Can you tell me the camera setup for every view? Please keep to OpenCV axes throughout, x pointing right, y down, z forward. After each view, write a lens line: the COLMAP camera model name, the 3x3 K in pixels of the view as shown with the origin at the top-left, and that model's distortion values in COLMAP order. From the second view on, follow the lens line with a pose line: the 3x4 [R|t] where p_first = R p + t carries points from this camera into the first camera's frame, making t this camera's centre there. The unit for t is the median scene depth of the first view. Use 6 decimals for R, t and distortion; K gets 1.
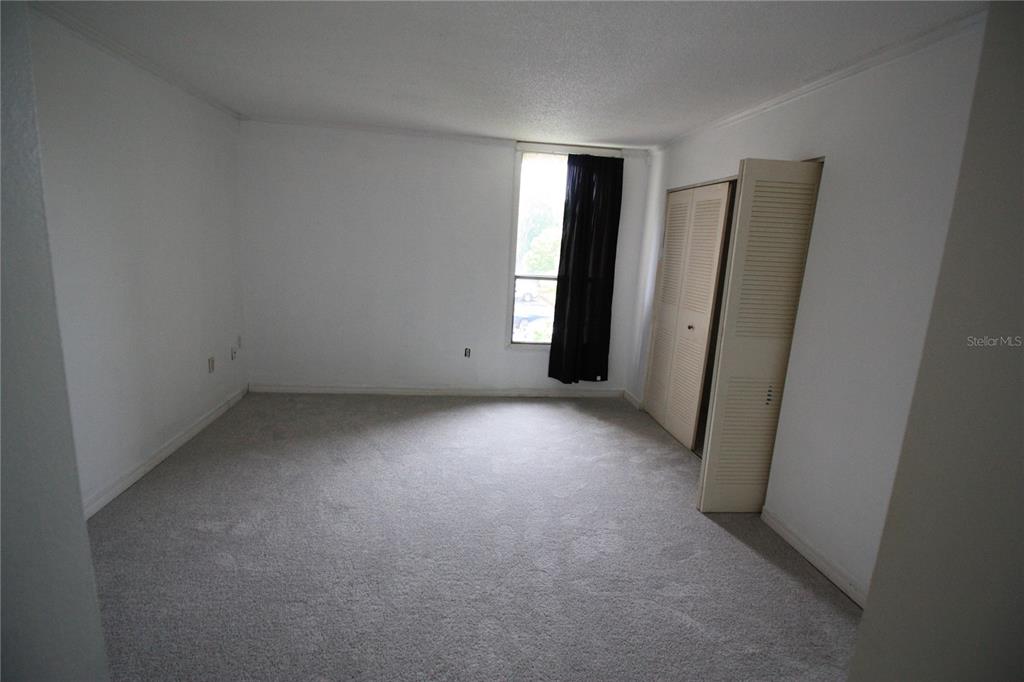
lens RADIAL K [[487.0, 0, 510.4], [0, 487.0, 340.9], [0, 0, 1]] dist [-0.003136, -0.000622]
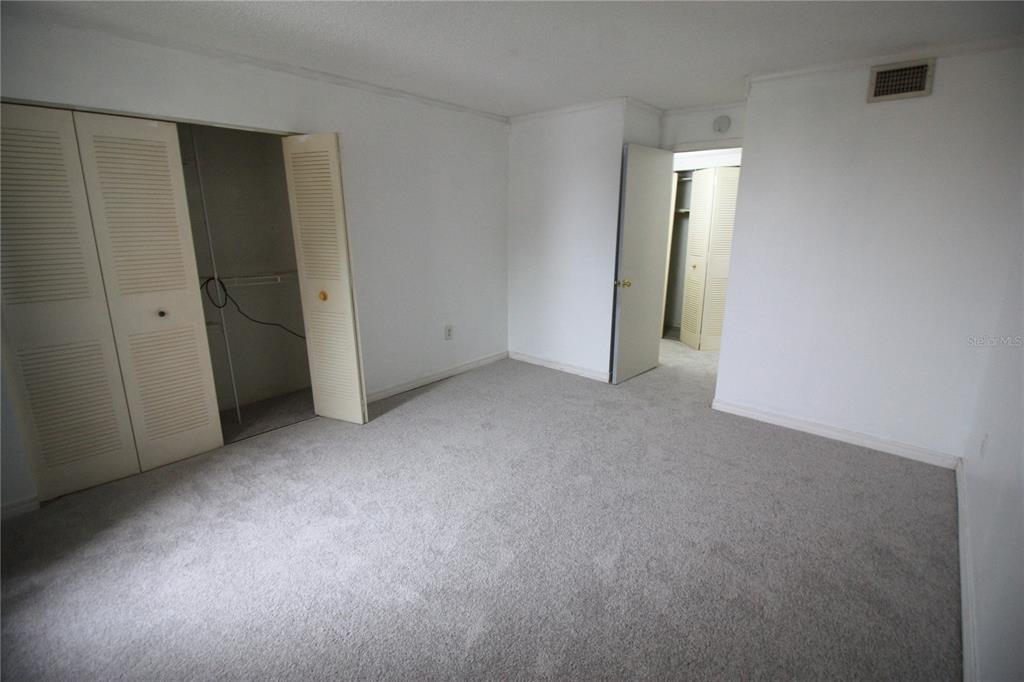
lens RADIAL K [[487.0, 0, 512.1], [0, 487.0, 339.9], [0, 0, 1]] dist [-0.003136, -0.000622]
pose [[-0.662569, -0.239937, 0.709530, -0.546960], [0.112080, 0.904875, 0.410657, -0.246389], [-0.740568, 0.351612, -0.572650, 1.082268]]
